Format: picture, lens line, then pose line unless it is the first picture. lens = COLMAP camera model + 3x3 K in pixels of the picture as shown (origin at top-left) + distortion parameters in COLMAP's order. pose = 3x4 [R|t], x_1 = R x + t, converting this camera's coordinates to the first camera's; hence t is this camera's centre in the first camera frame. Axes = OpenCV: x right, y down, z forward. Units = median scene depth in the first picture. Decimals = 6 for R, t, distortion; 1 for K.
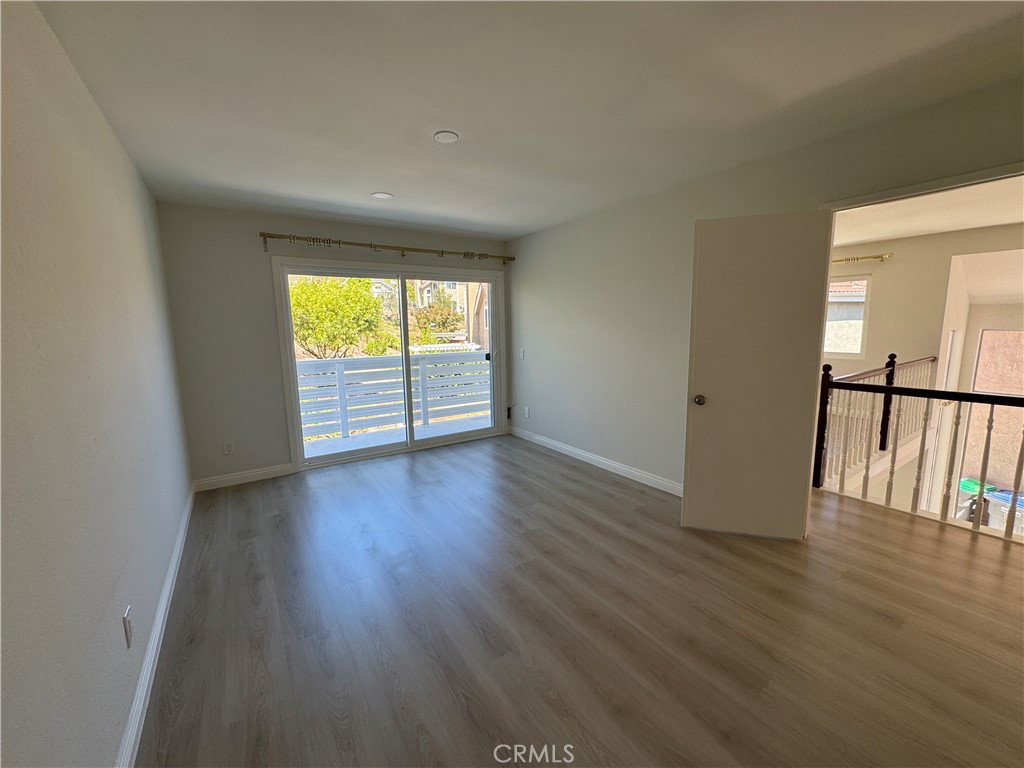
lens RADIAL K [[410.3, 0, 512.2], [0, 410.3, 382.3], [0, 0, 1]] dist [-0.002891, 0.000223]
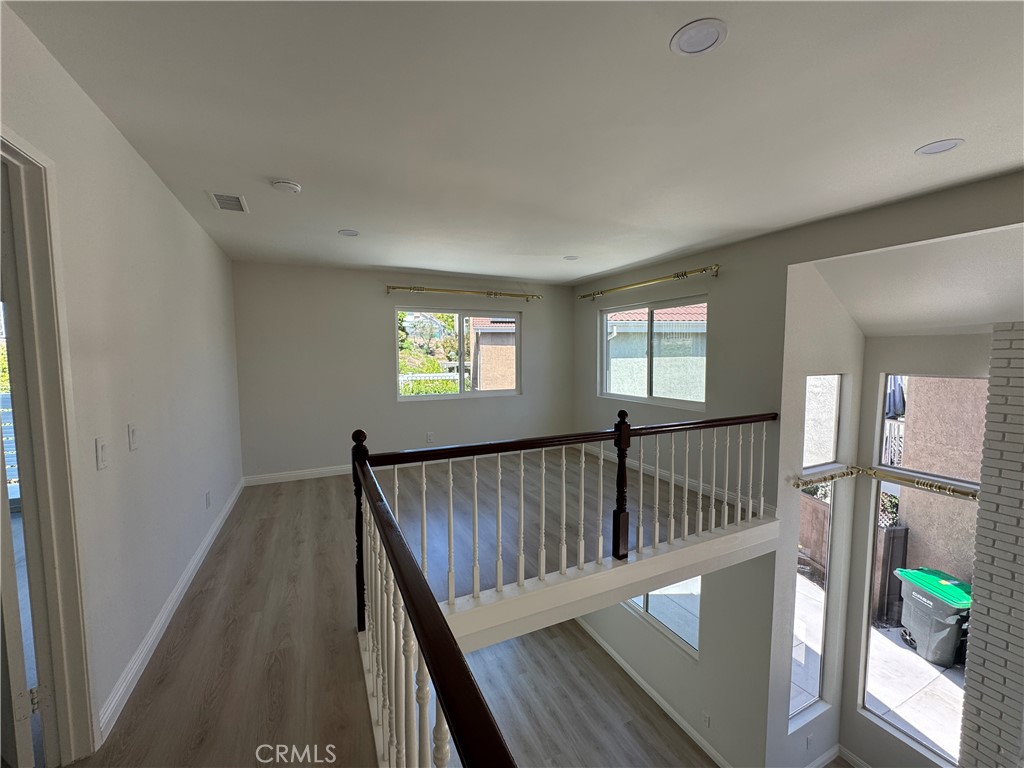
lens RADIAL K [[351.8, 0, 512.1], [0, 351.8, 371.3], [0, 0, 1]] dist [-0.000329, 0.000011]
pose [[0.979505, 0.024514, -0.199923, 0.634996], [-0.041913, 0.995645, -0.083269, -0.056105], [0.197011, 0.089942, 0.976267, 0.299366]]
